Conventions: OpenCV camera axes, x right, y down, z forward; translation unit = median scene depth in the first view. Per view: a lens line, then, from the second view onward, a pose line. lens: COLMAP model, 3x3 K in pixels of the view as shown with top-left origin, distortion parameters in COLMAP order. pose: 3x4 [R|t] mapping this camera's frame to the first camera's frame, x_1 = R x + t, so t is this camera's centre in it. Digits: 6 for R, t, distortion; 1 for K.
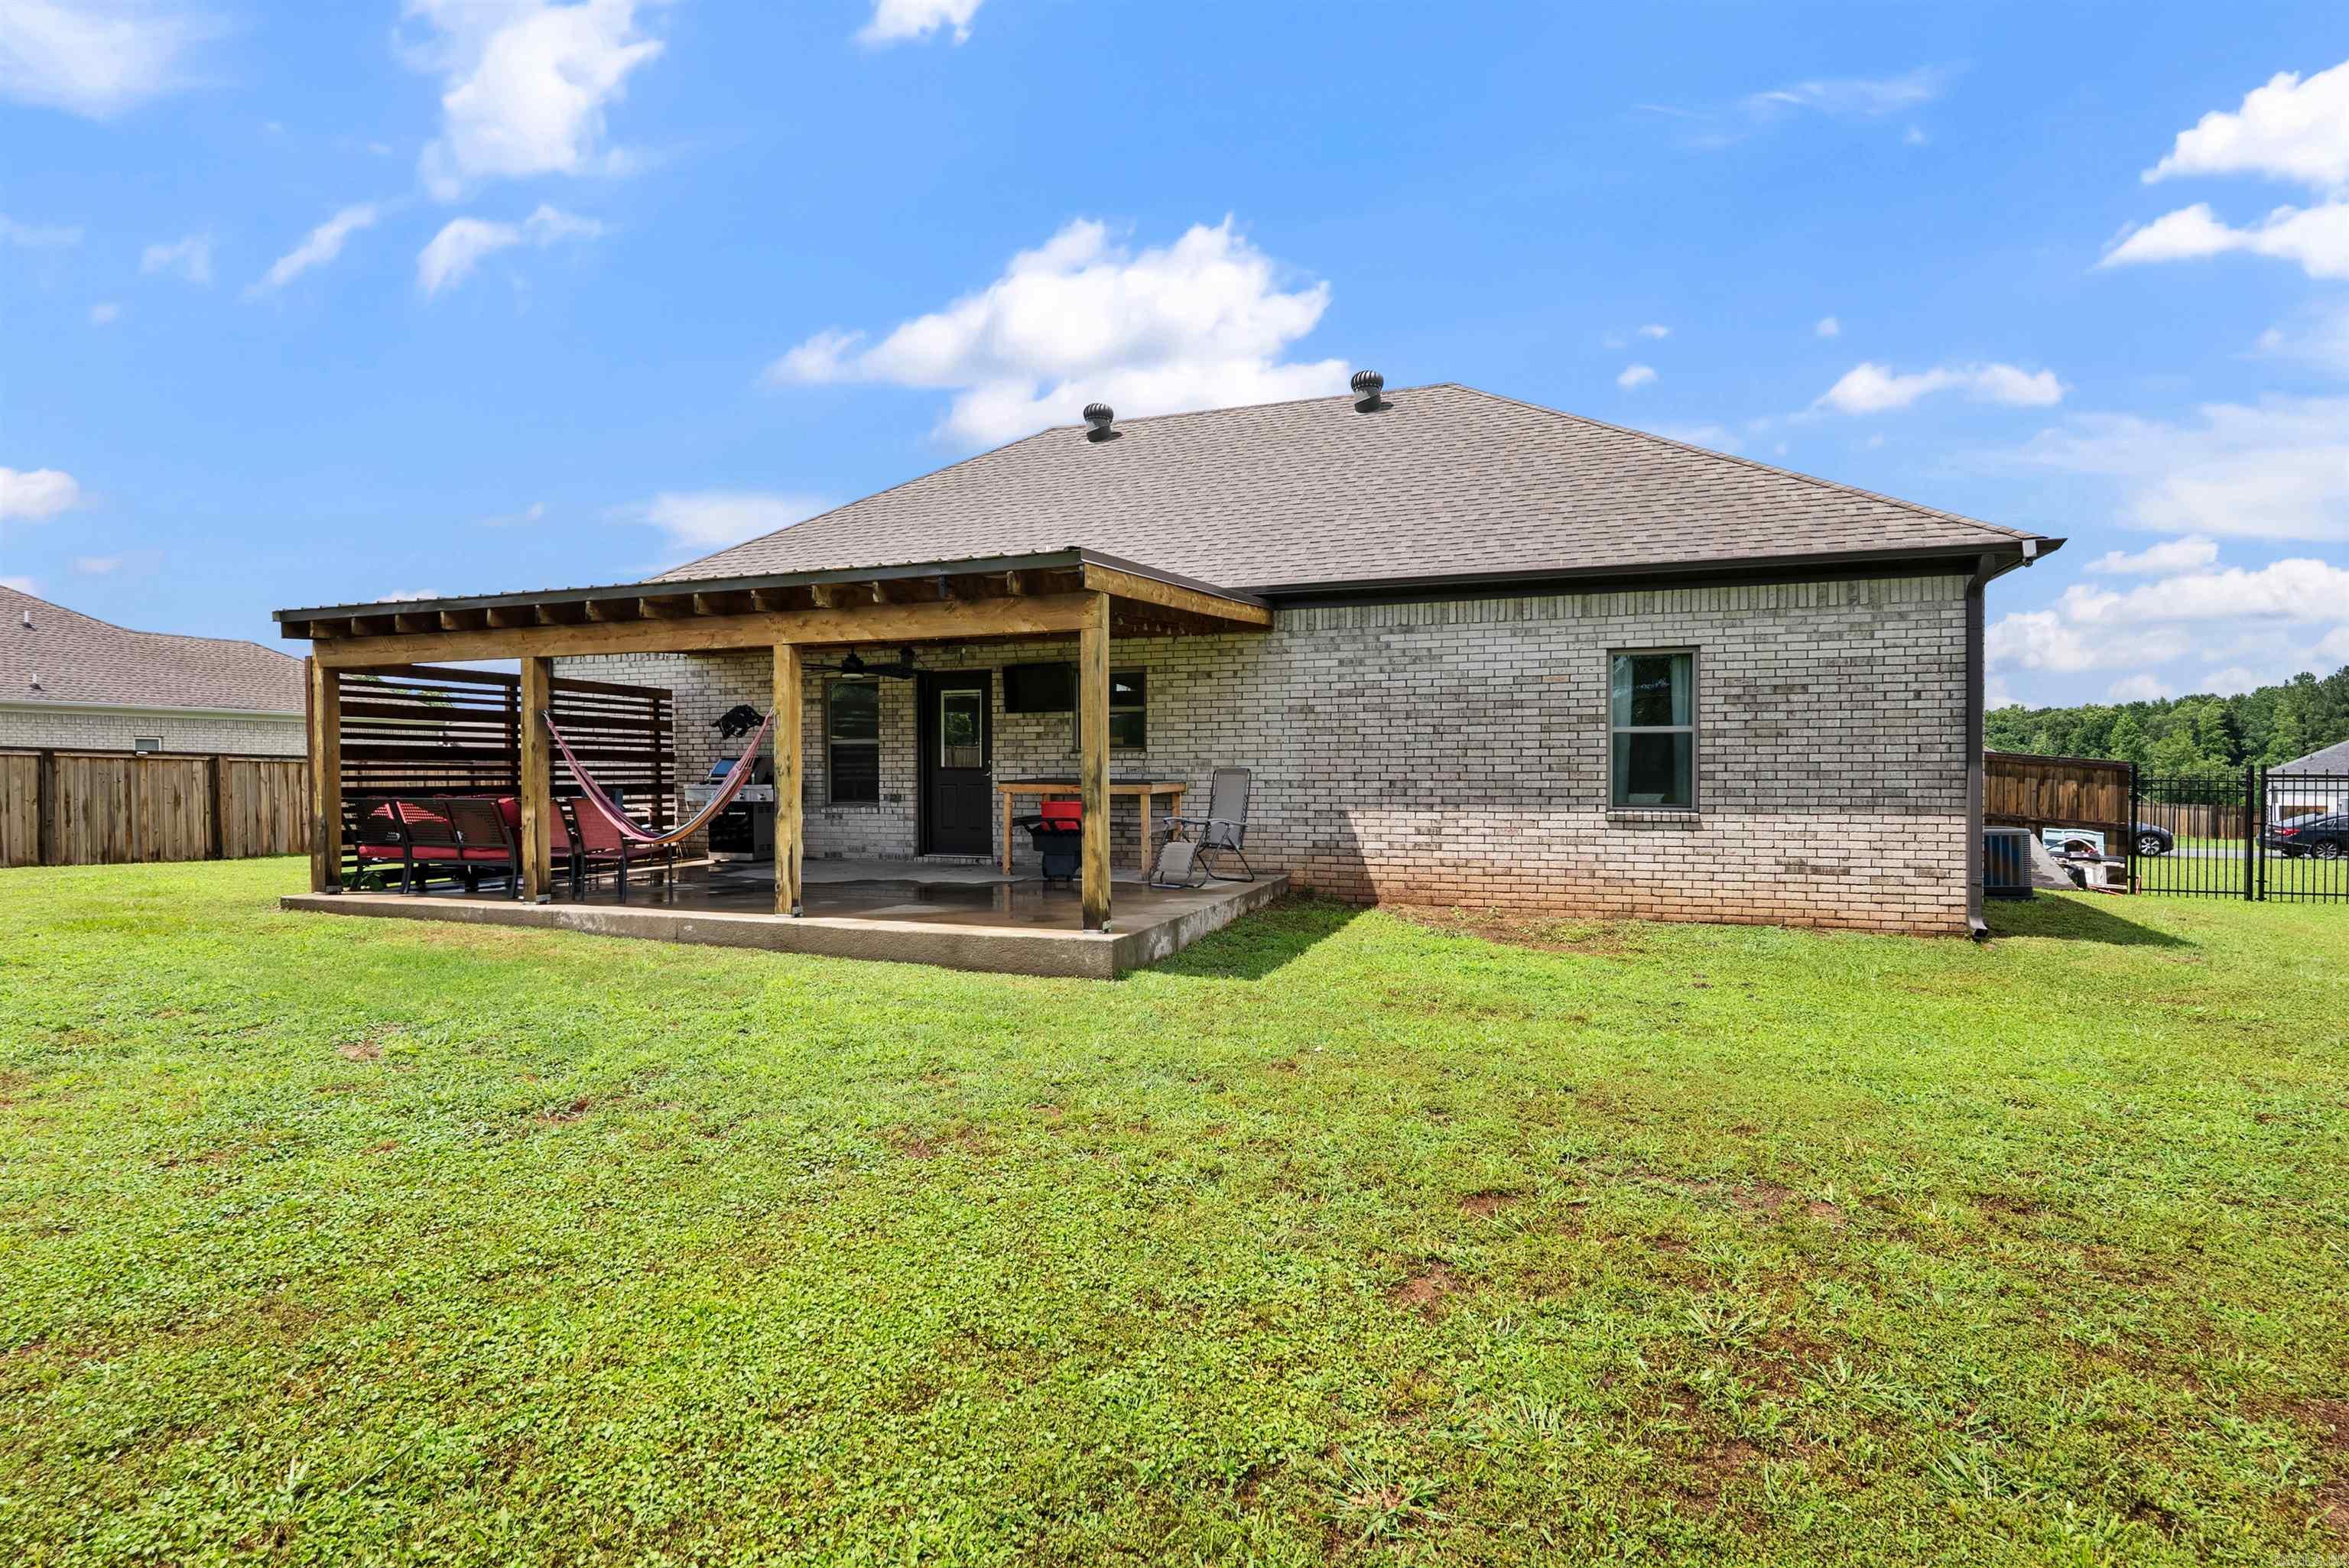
lens RADIAL K [[1197.7, 0, 1174.5], [0, 1197.7, 784.0], [0, 0, 1]] dist [-0.000290, -0.000216]
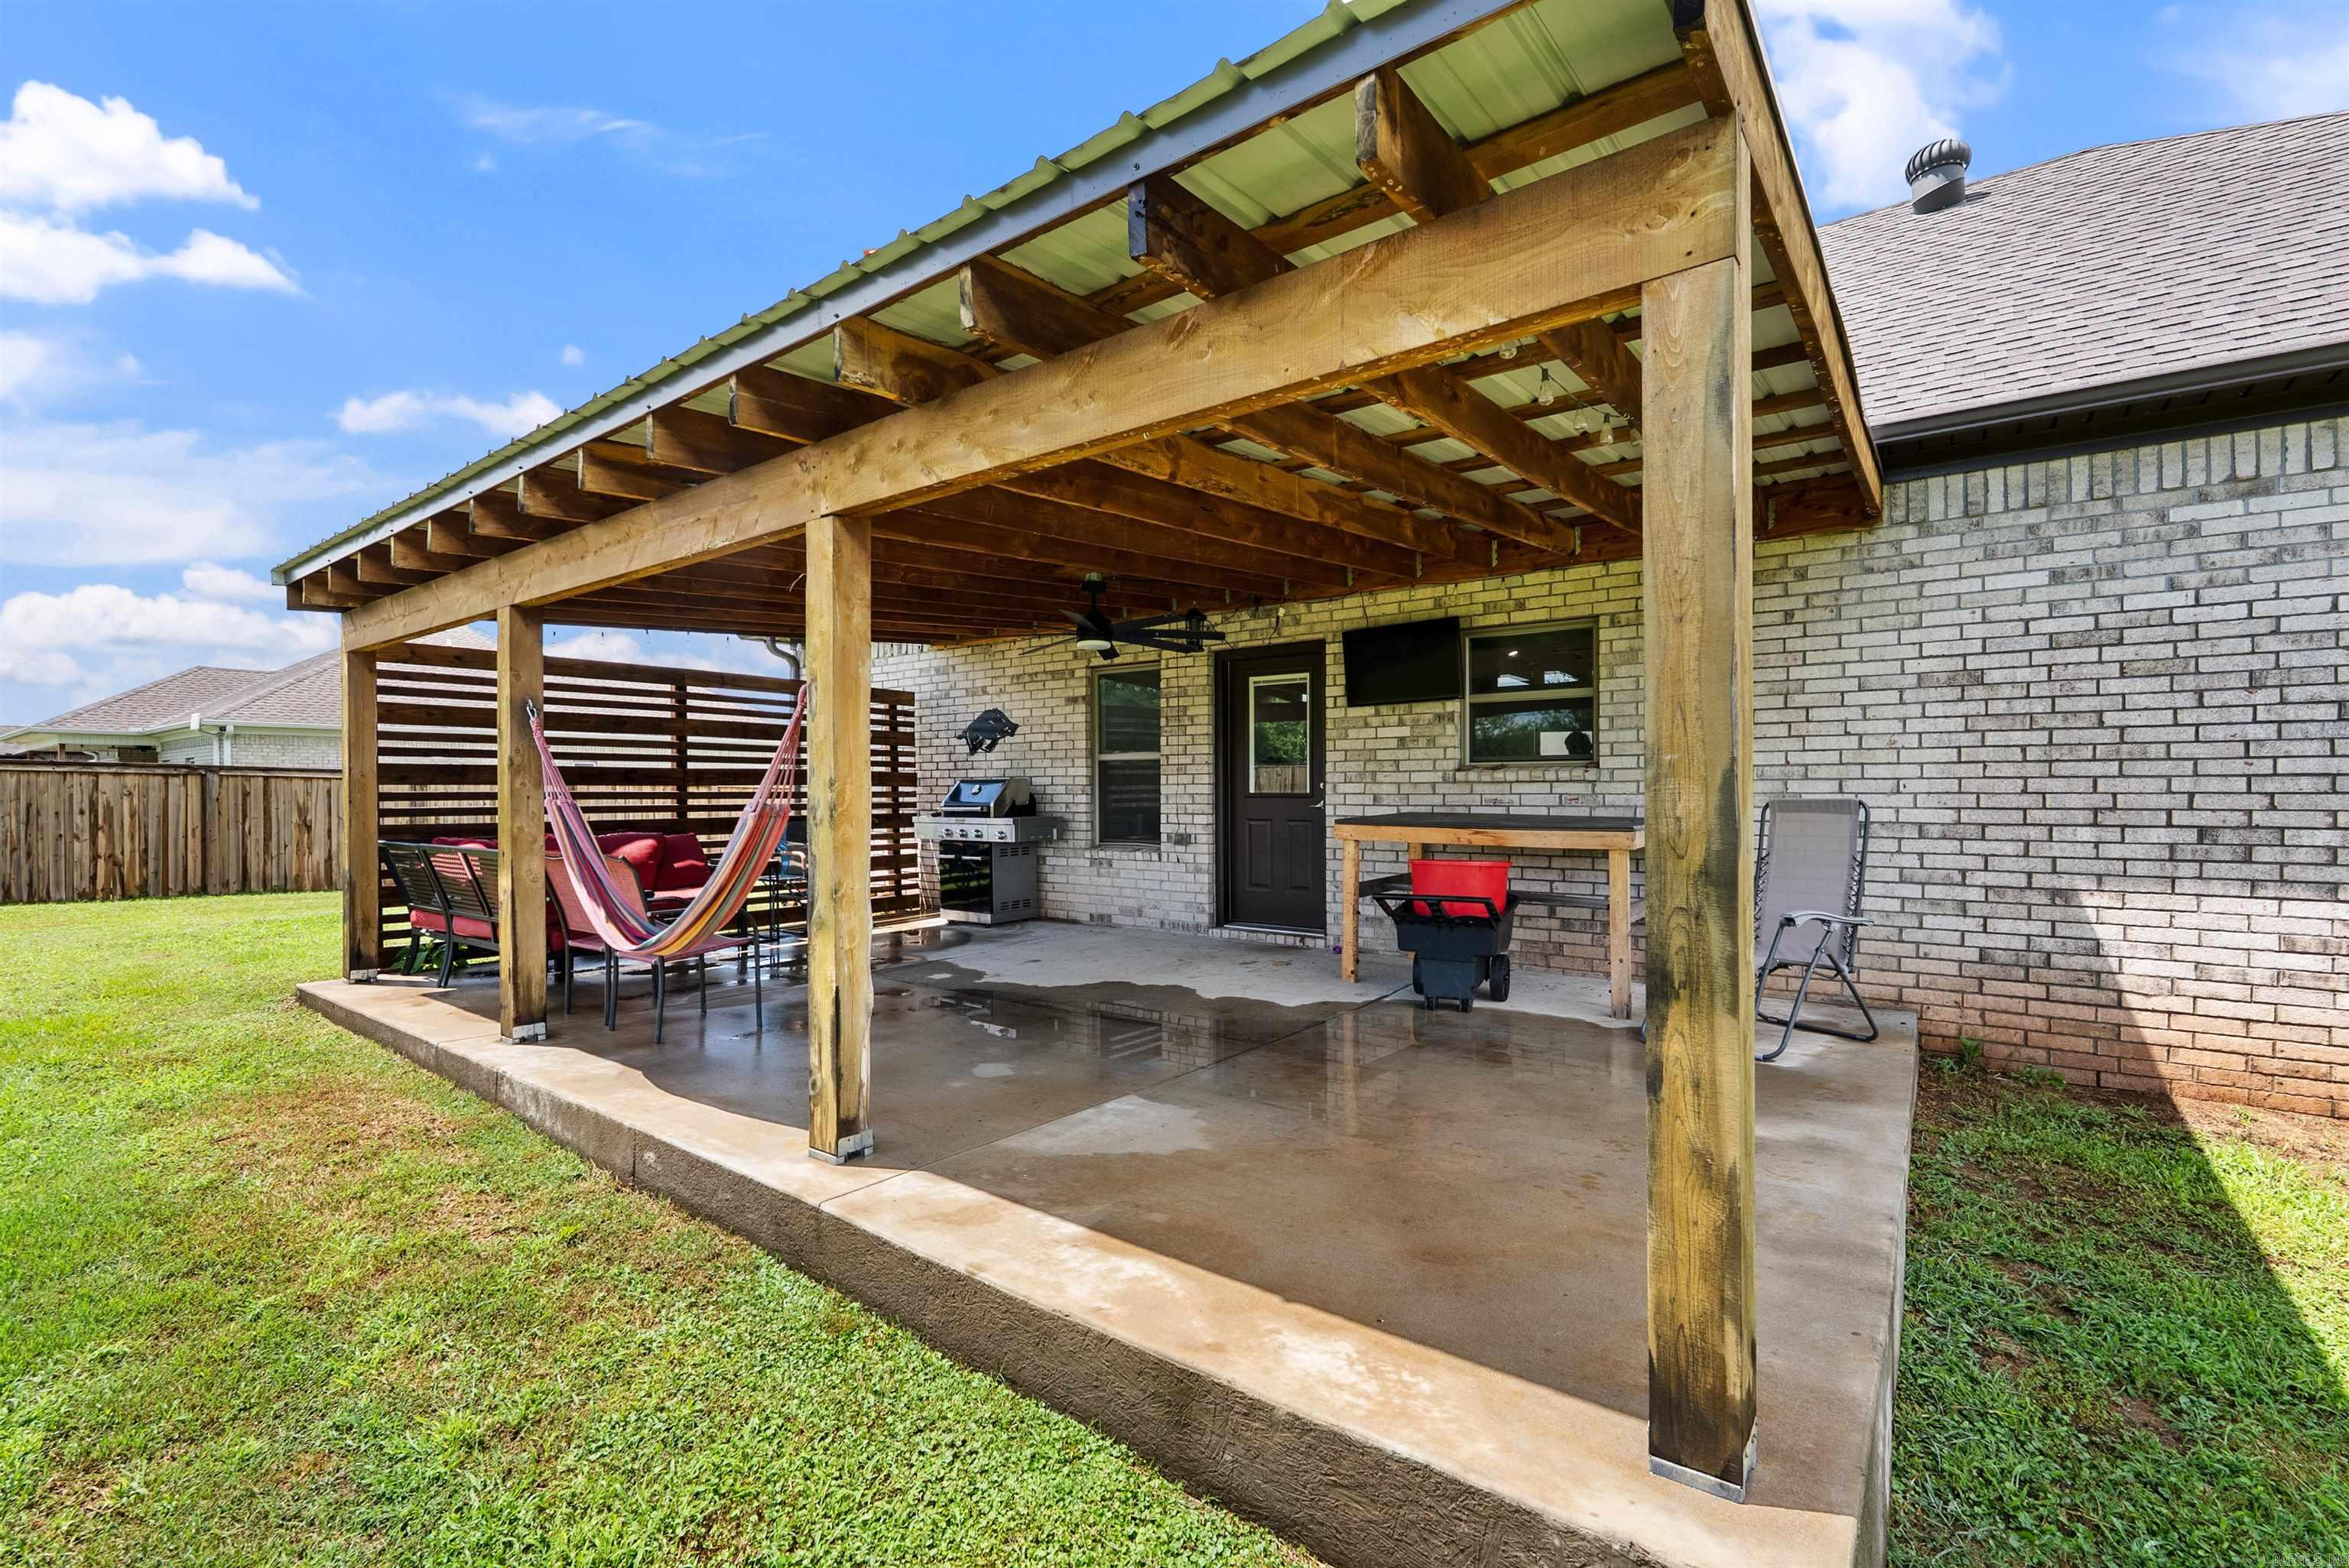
lens RADIAL K [[1033.2, 0, 1174.5], [0, 1033.2, 784.0], [0, 0, 1]] dist [-0.016583, 0.000099]
pose [[0.953963, -0.001674, -0.299919, -0.069724], [-0.002864, 0.999888, -0.014690, -0.011846], [0.299910, 0.014872, 0.953852, 0.490125]]
